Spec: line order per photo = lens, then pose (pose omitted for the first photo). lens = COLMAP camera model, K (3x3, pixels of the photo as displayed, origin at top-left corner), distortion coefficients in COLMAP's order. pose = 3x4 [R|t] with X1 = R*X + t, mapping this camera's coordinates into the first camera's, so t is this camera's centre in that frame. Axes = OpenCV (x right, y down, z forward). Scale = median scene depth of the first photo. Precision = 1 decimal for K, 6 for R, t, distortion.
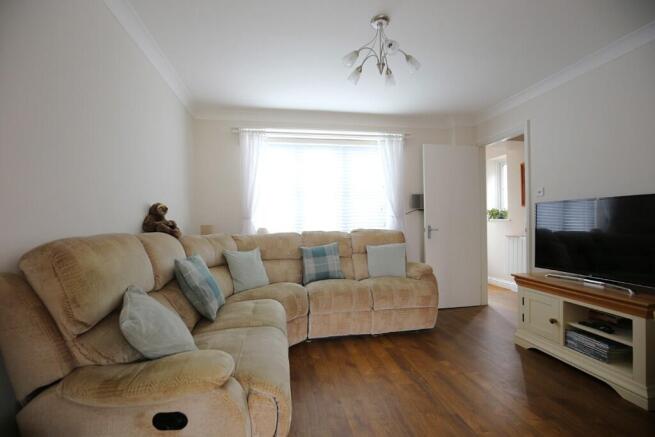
lens RADIAL K [[303.3, 0, 324.9], [0, 303.3, 220.9], [0, 0, 1]] dist [-0.031111, 0.000961]
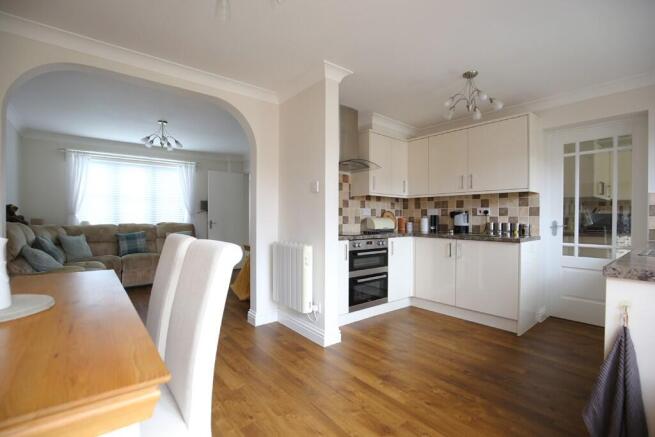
lens RADIAL K [[303.3, 0, 328.9], [0, 303.3, 222.0], [0, 0, 1]] dist [-0.031111, 0.000961]
pose [[0.864001, 0.008582, 0.503417, 0.083949], [-0.015858, 0.999823, 0.010171, -0.005141], [-0.503240, -0.016771, 0.863984, -0.830072]]
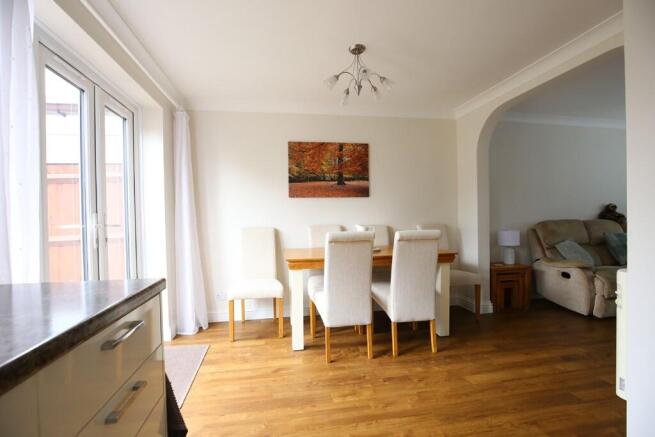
lens RADIAL K [[303.3, 0, 329.3], [0, 303.3, 217.9], [0, 0, 1]] dist [-0.031111, 0.000961]
pose [[0.020541, 0.014679, -0.999681, 0.848283], [0.020520, 0.999675, 0.015101, -0.023616], [0.999578, -0.020823, 0.020233, -0.528923]]
